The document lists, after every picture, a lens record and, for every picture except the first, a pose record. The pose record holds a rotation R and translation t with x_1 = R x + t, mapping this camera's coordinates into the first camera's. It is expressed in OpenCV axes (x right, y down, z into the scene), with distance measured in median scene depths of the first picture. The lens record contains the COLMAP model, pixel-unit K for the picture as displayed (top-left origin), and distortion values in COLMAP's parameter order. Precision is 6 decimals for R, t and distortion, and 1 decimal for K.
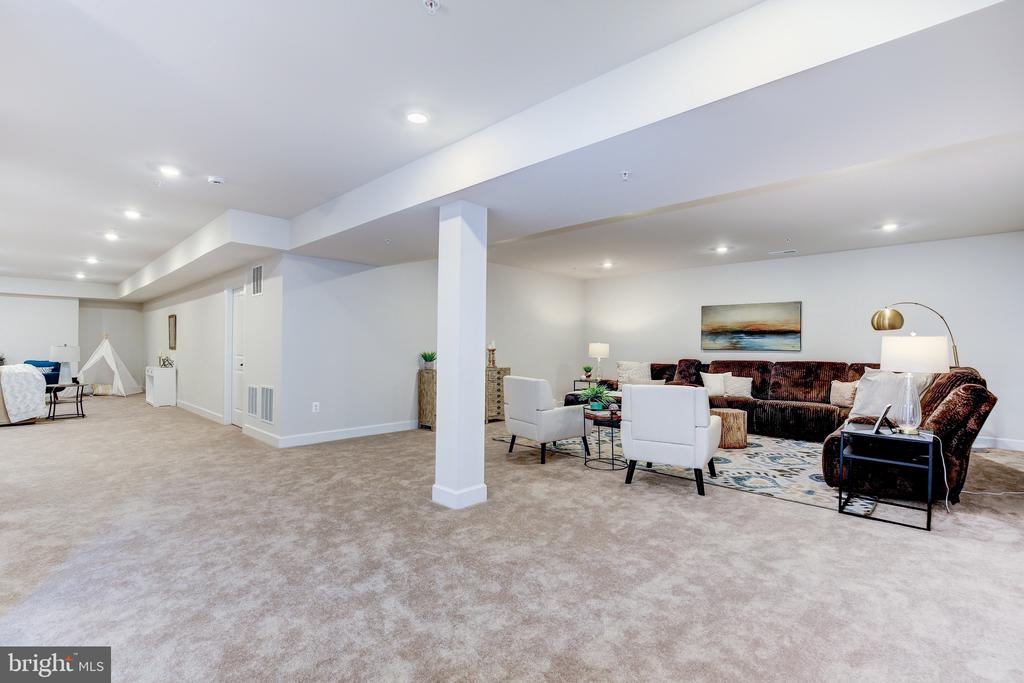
lens RADIAL K [[464.3, 0, 511.8], [0, 464.3, 346.5], [0, 0, 1]] dist [0.000935, 0.000340]
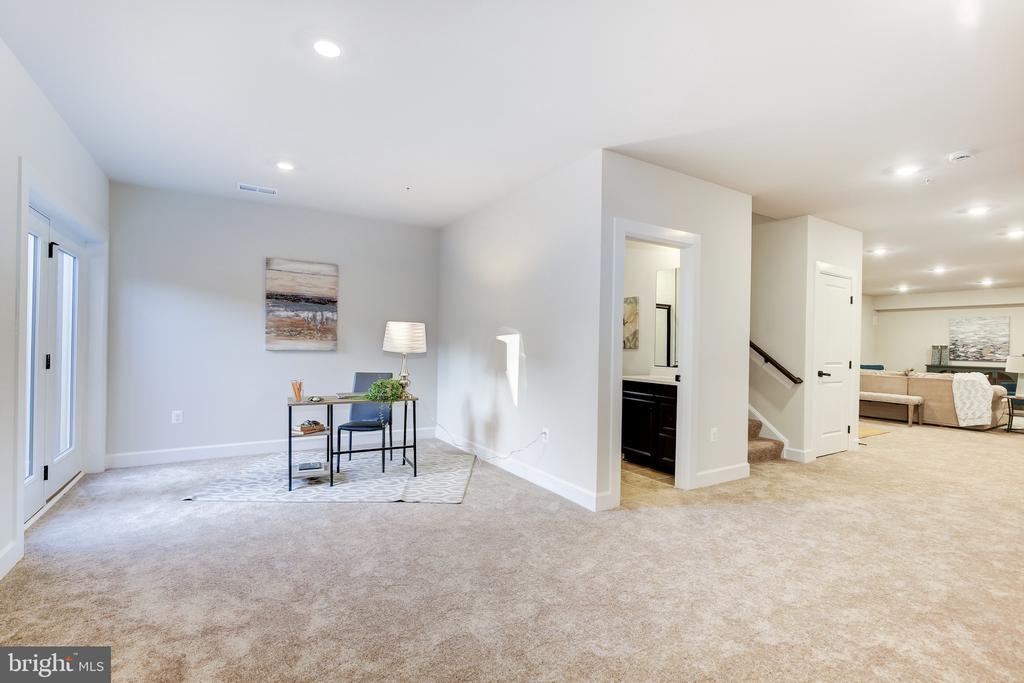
lens RADIAL K [[464.3, 0, 512.2], [0, 464.3, 344.5], [0, 0, 1]] dist [0.000935, 0.000340]
pose [[-0.248840, -0.014959, -0.968429, 0.224620], [-0.013331, 0.999839, -0.012018, 0.001927], [0.968453, 0.009920, -0.249000, 0.262677]]
